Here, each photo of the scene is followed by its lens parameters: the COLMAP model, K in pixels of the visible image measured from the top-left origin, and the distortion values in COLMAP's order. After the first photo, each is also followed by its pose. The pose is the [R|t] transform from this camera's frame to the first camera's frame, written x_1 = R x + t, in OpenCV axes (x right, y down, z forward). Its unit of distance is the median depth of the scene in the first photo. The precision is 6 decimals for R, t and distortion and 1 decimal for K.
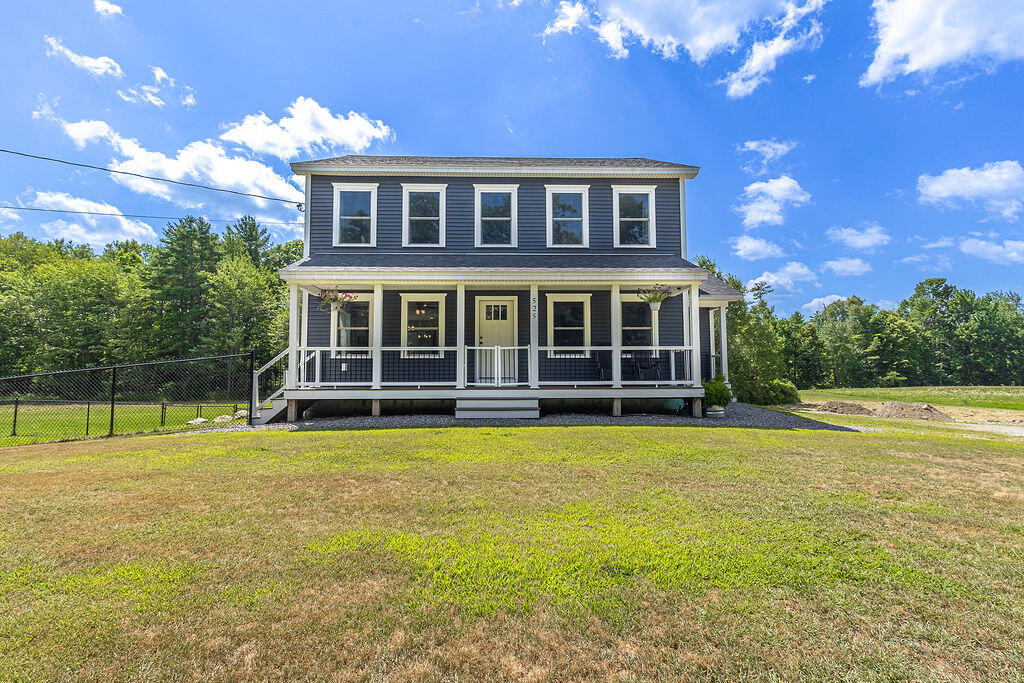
lens RADIAL K [[477.2, 0, 512.0], [0, 477.2, 341.5], [0, 0, 1]] dist [0.010772, -0.000218]
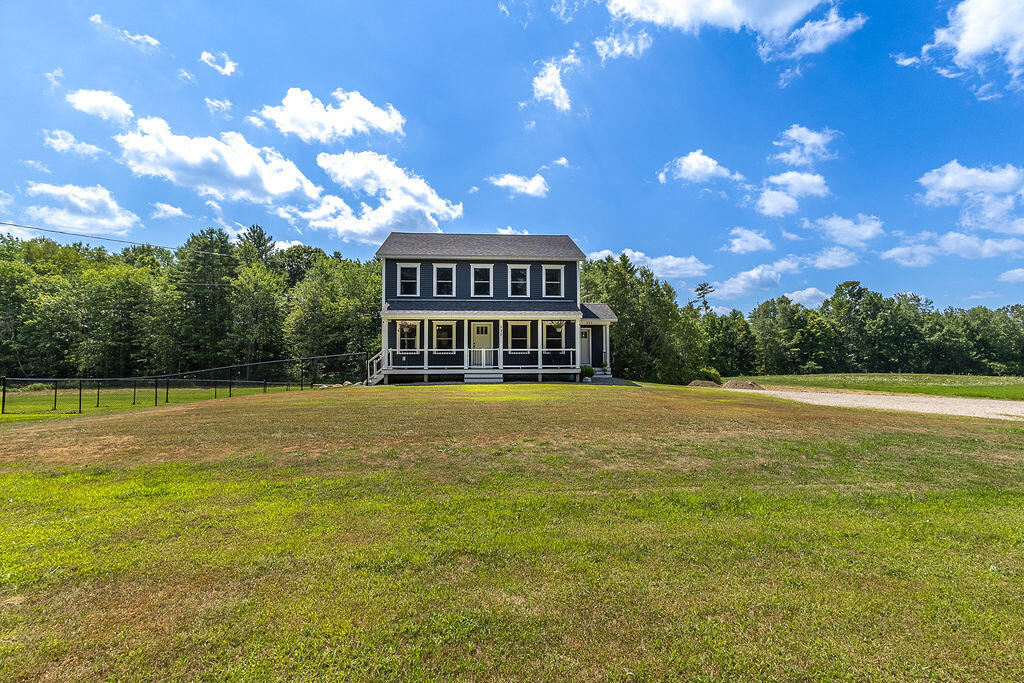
lens RADIAL K [[477.2, 0, 512.0], [0, 477.2, 341.5], [0, 0, 1]] dist [0.010772, -0.000218]
pose [[0.998542, 0.002208, 0.053932, -0.015236], [-0.003335, 0.999778, 0.020812, -0.055409], [-0.053874, -0.020961, 0.998328, -0.920746]]
